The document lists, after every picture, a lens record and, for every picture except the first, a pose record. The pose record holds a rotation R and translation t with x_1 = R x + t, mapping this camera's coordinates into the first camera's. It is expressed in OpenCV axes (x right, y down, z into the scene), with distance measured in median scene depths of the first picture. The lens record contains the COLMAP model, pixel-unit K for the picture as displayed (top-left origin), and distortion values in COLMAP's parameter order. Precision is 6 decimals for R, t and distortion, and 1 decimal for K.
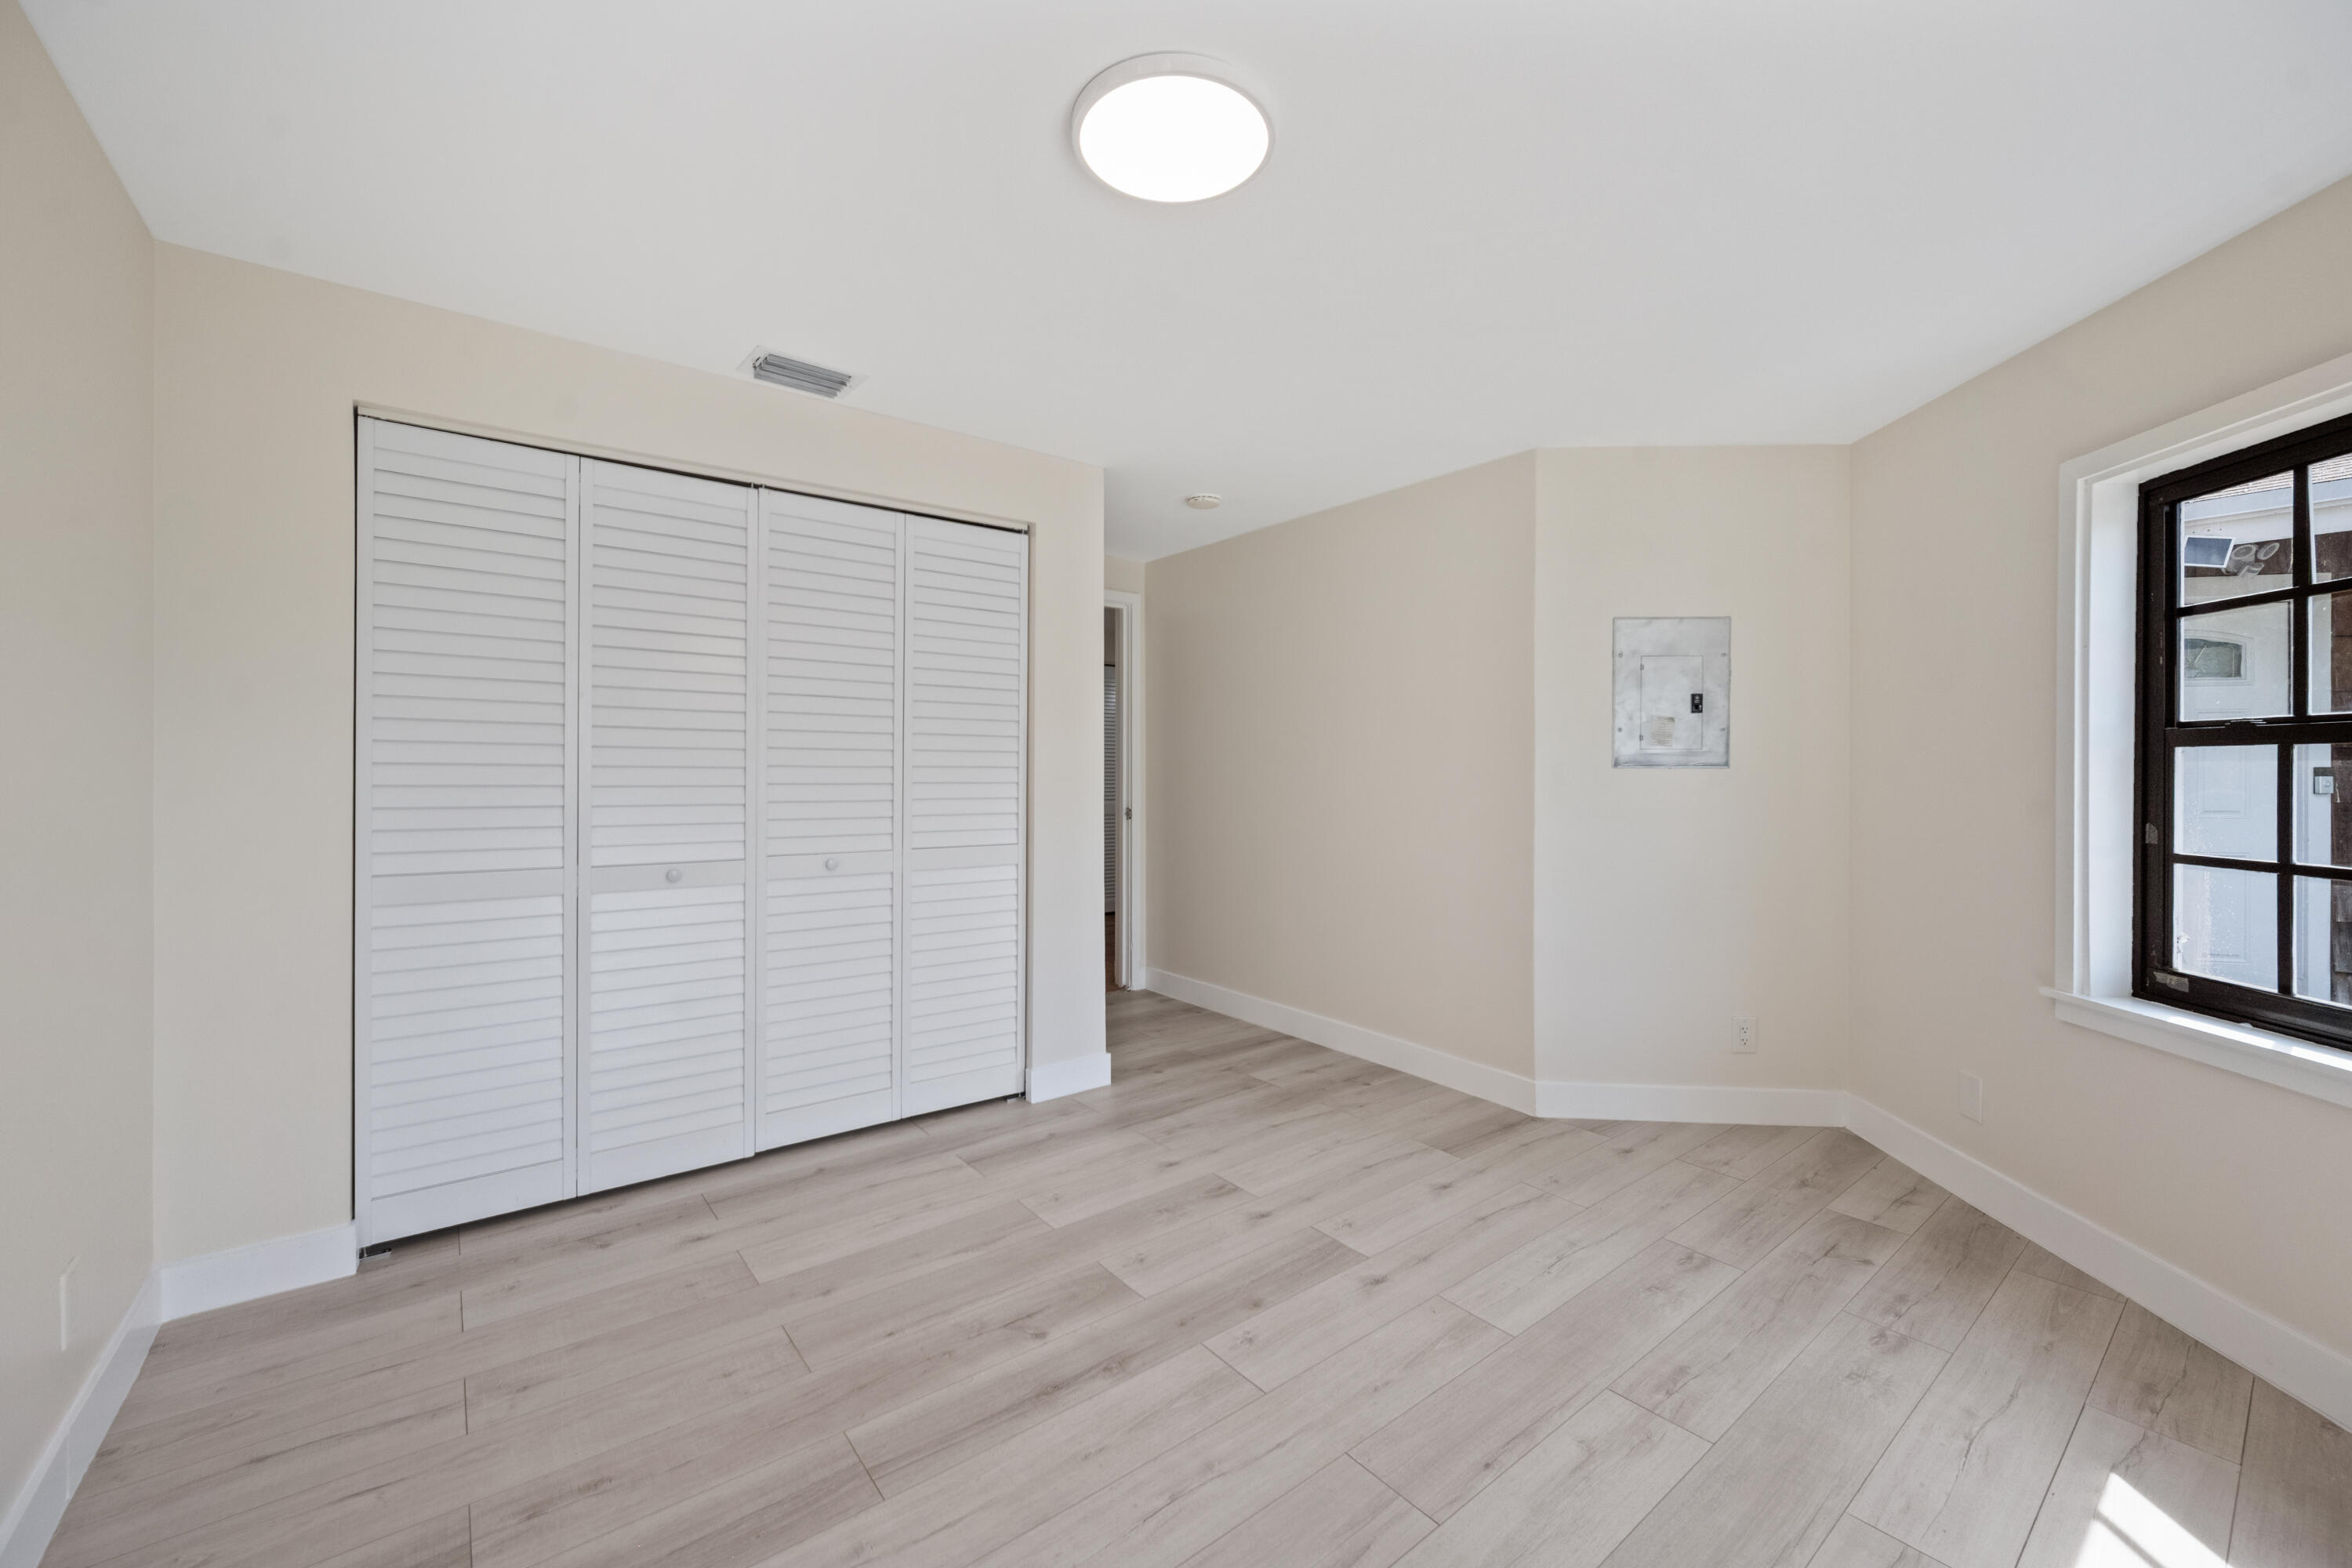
lens RADIAL K [[933.9, 0, 1157.3], [0, 933.9, 786.5], [0, 0, 1]] dist [0.002452, 0.000019]
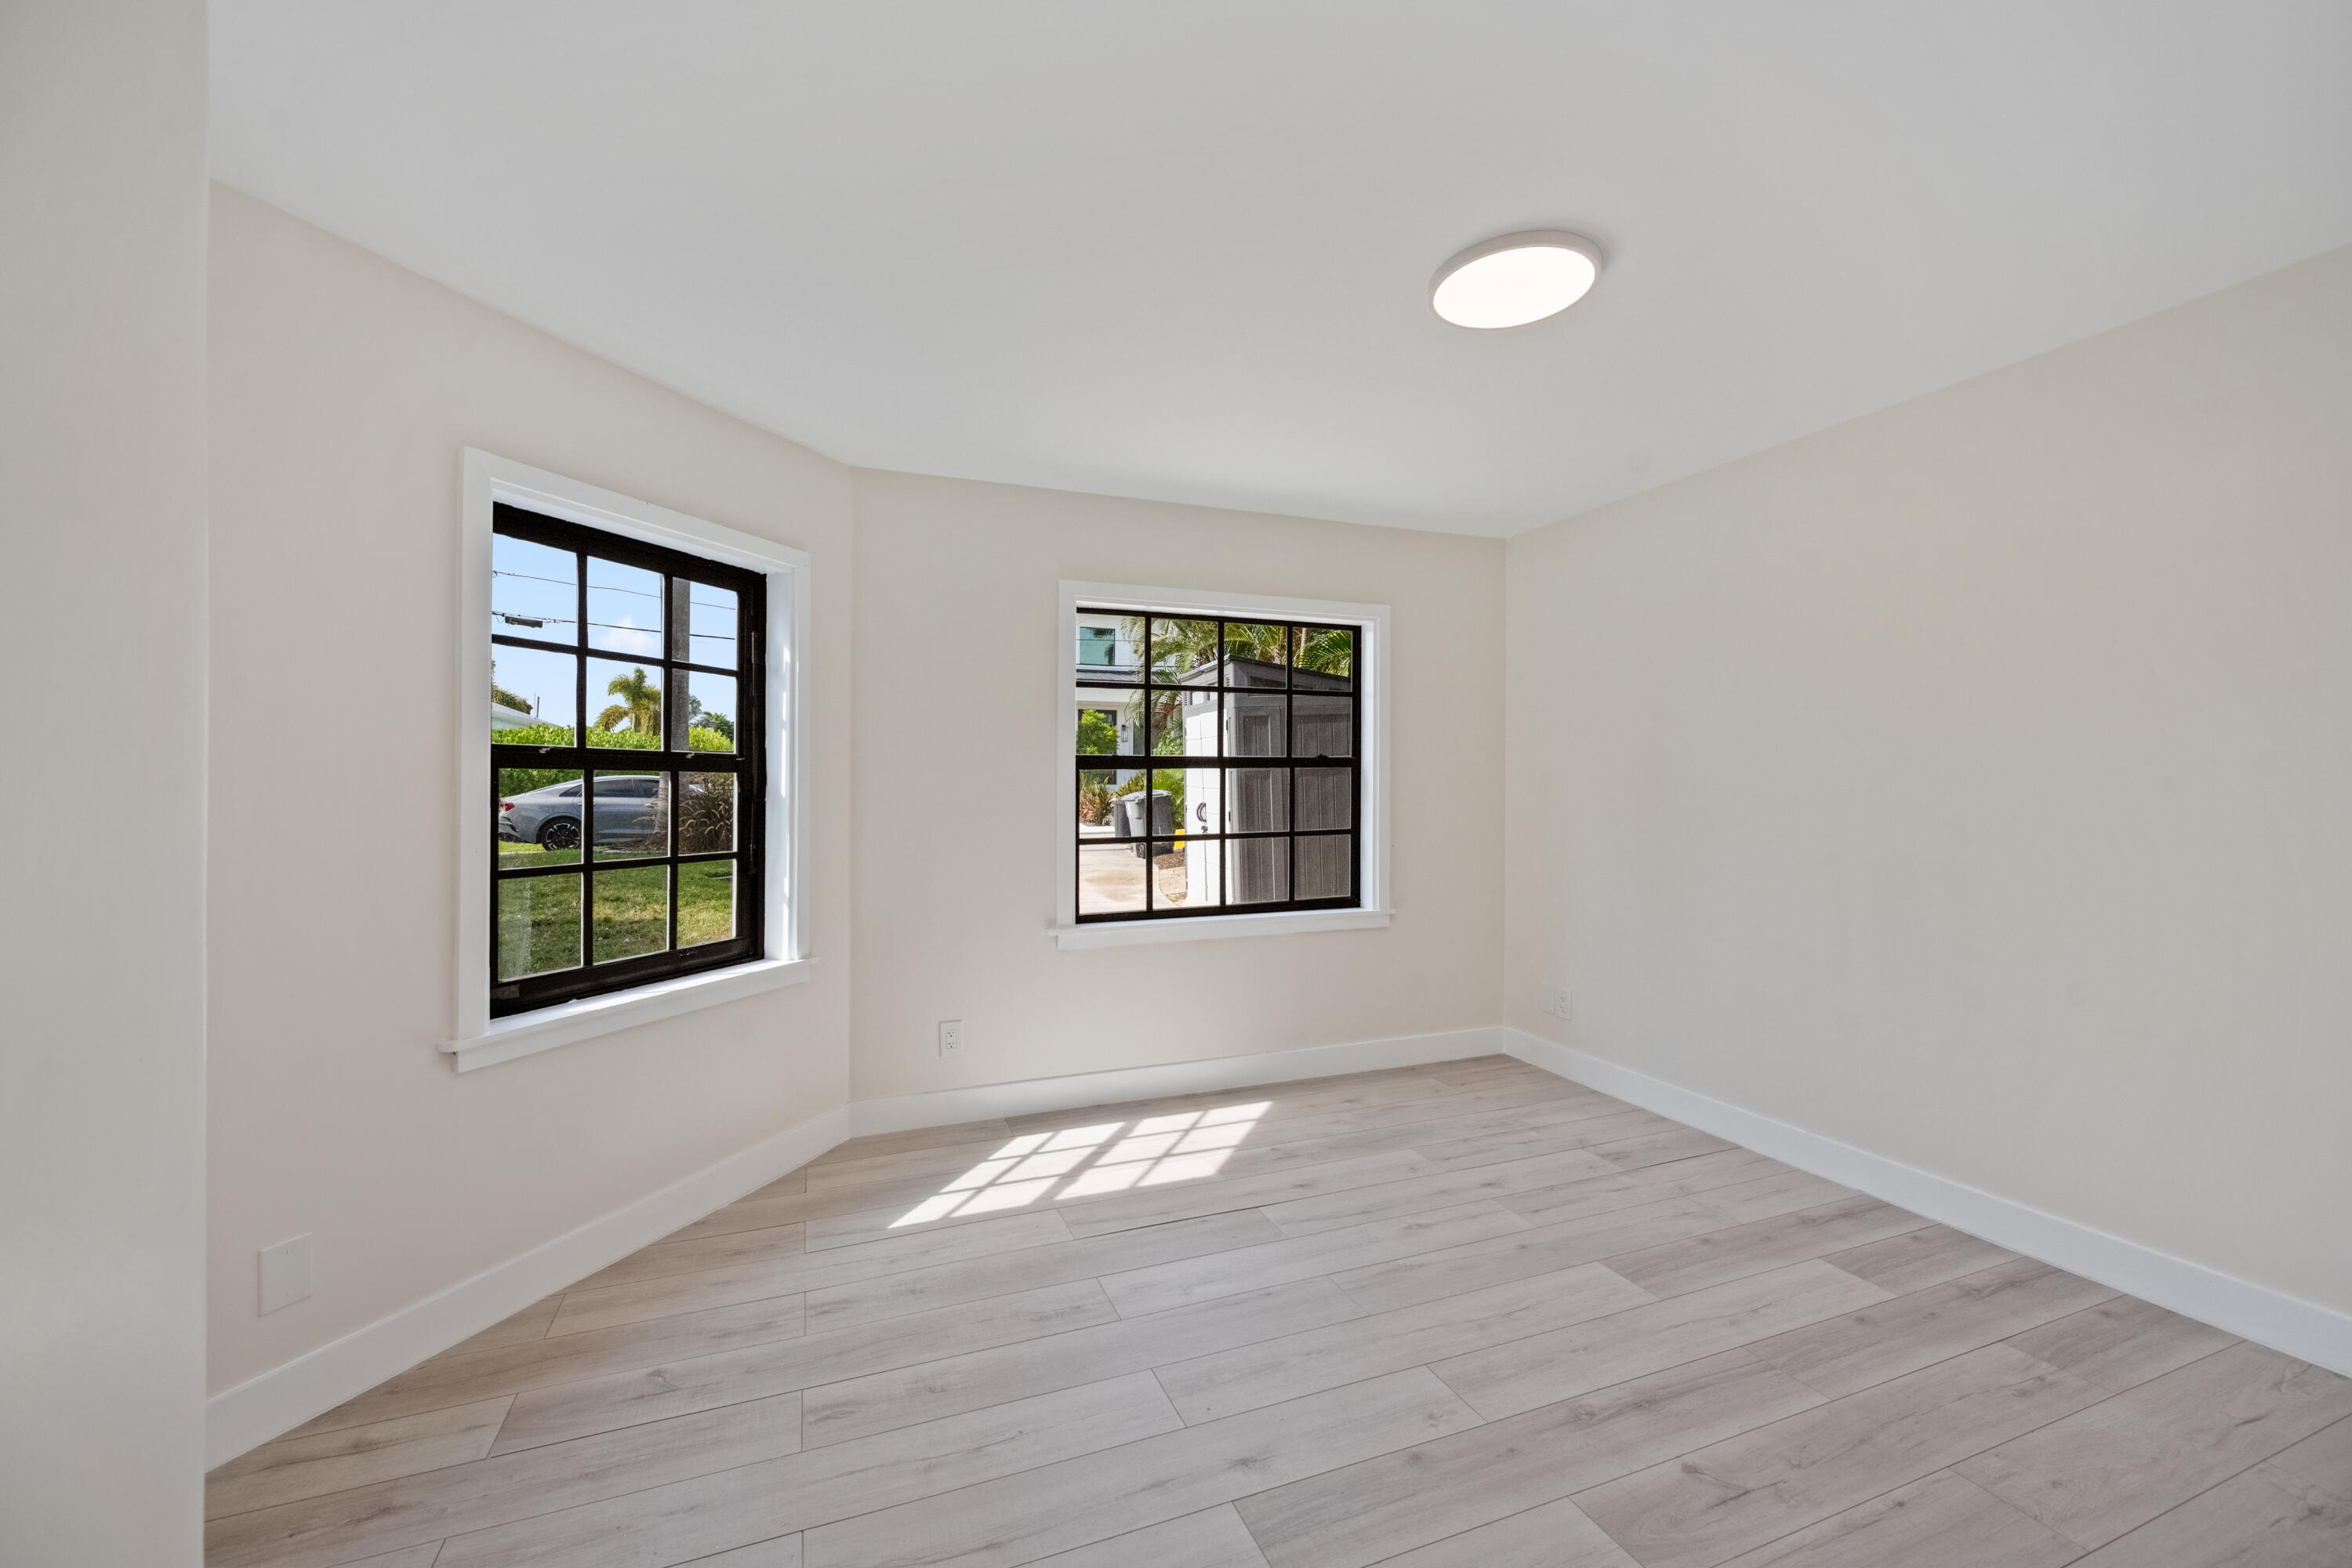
lens RADIAL K [[933.9, 0, 1161.4], [0, 933.9, 777.4], [0, 0, 1]] dist [0.002452, 0.000019]
pose [[-0.959225, 0.000308, 0.282643, 0.093572], [0.001459, 0.999991, 0.003864, -0.037819], [-0.282640, 0.004119, -0.959217, 1.943372]]
